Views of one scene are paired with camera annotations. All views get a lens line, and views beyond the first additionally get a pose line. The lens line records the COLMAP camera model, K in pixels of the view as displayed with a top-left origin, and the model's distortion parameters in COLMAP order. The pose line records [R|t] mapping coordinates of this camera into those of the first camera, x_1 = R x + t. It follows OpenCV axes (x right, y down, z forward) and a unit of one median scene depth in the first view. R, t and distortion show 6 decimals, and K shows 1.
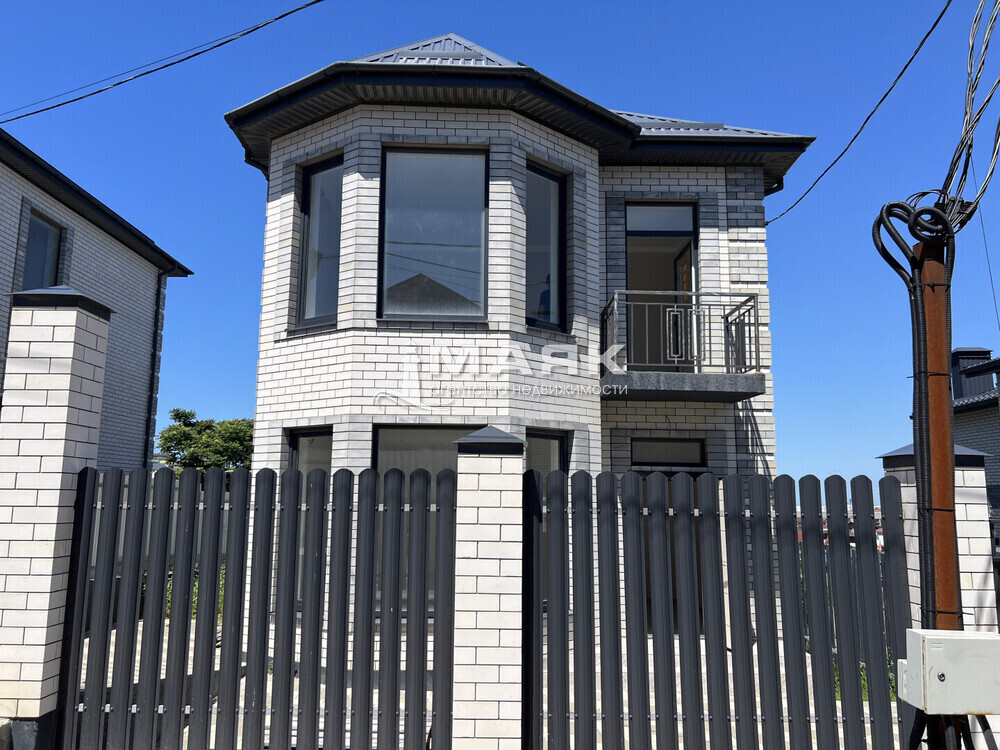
lens RADIAL K [[763.9, 0, 497.6], [0, 763.9, 378.6], [0, 0, 1]] dist [0.047829, -0.004967]
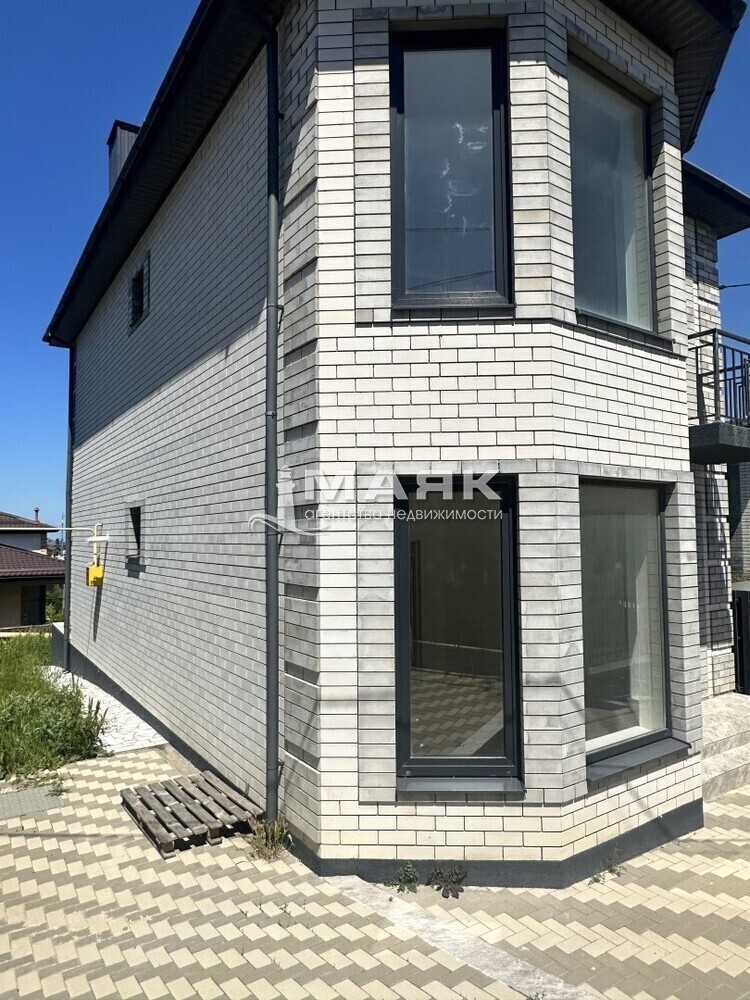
lens RADIAL K [[639.7, 0, 373.8], [0, 639.7, 500.4], [0, 0, 1]] dist [-0.007991, 0.003299]
pose [[0.841703, 0.013842, 0.539764, -0.538538], [-0.069301, 0.994173, 0.082571, 0.042640], [-0.535475, -0.106906, 0.837757, 0.580463]]
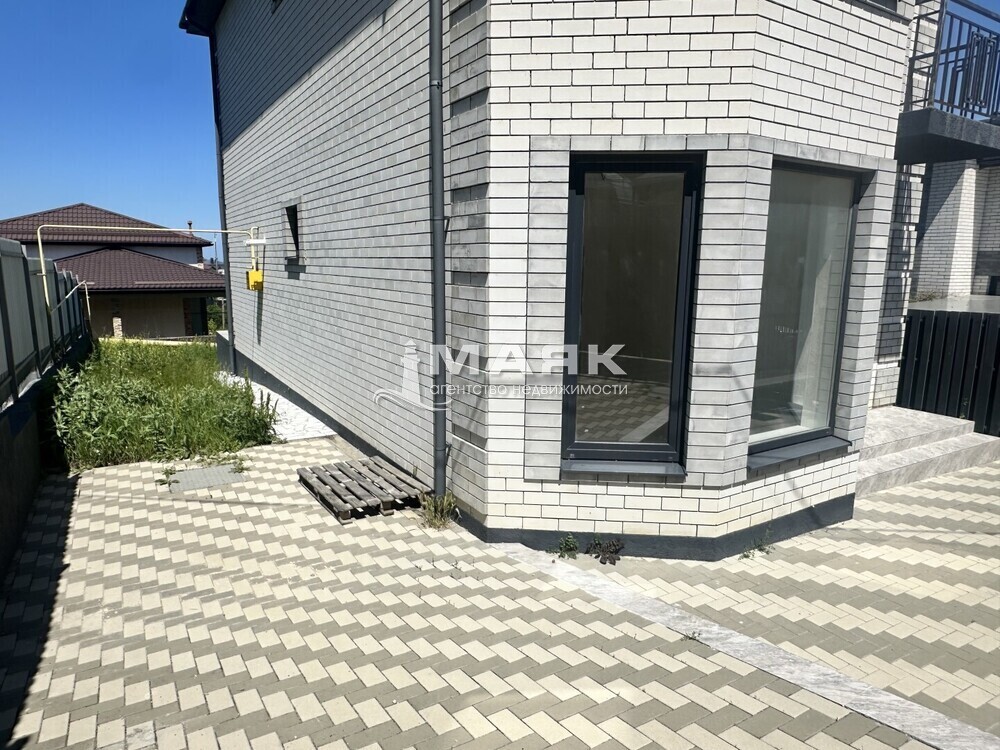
lens RADIAL K [[639.7, 0, 493.5], [0, 639.7, 381.9], [0, 0, 1]] dist [-0.007991, 0.003299]
pose [[0.868133, -0.094604, 0.487231, -0.544491], [-0.078730, 0.942990, 0.323376, 0.073549], [-0.490047, -0.319094, 0.811193, 0.591726]]
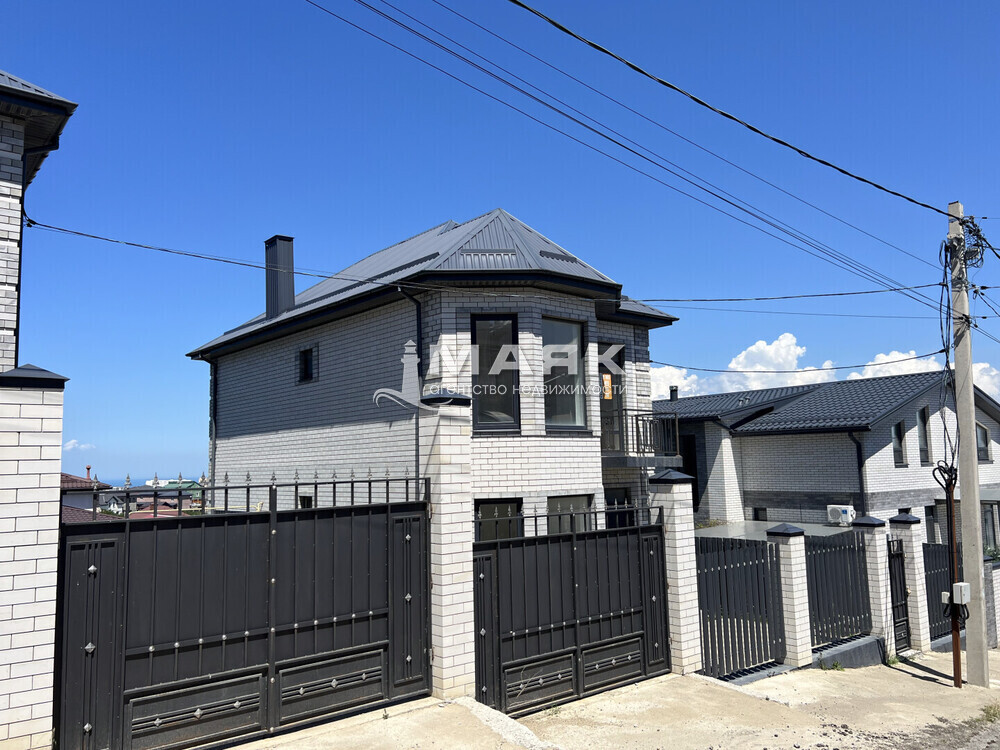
lens RADIAL K [[763.9, 0, 495.7], [0, 763.9, 374.8], [0, 0, 1]] dist [0.047829, -0.004967]
pose [[0.775592, 0.047353, 0.629456, -1.149388], [-0.069187, 0.997552, 0.010205, -0.185739], [-0.627432, -0.051465, 0.776969, -0.151704]]
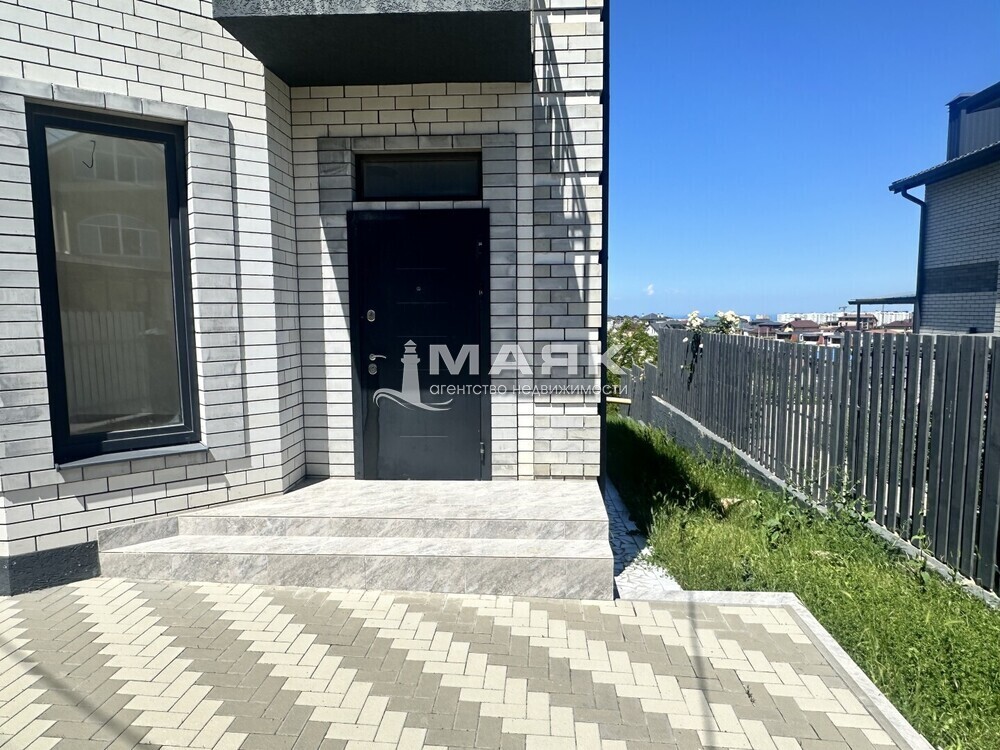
lens RADIAL K [[639.7, 0, 516.2], [0, 639.7, 378.9], [0, 0, 1]] dist [-0.007991, 0.003299]
pose [[0.997899, -0.007322, -0.064378, 0.355878], [0.023813, 0.965500, 0.259311, 0.130838], [0.060258, -0.260299, 0.963646, 0.539939]]
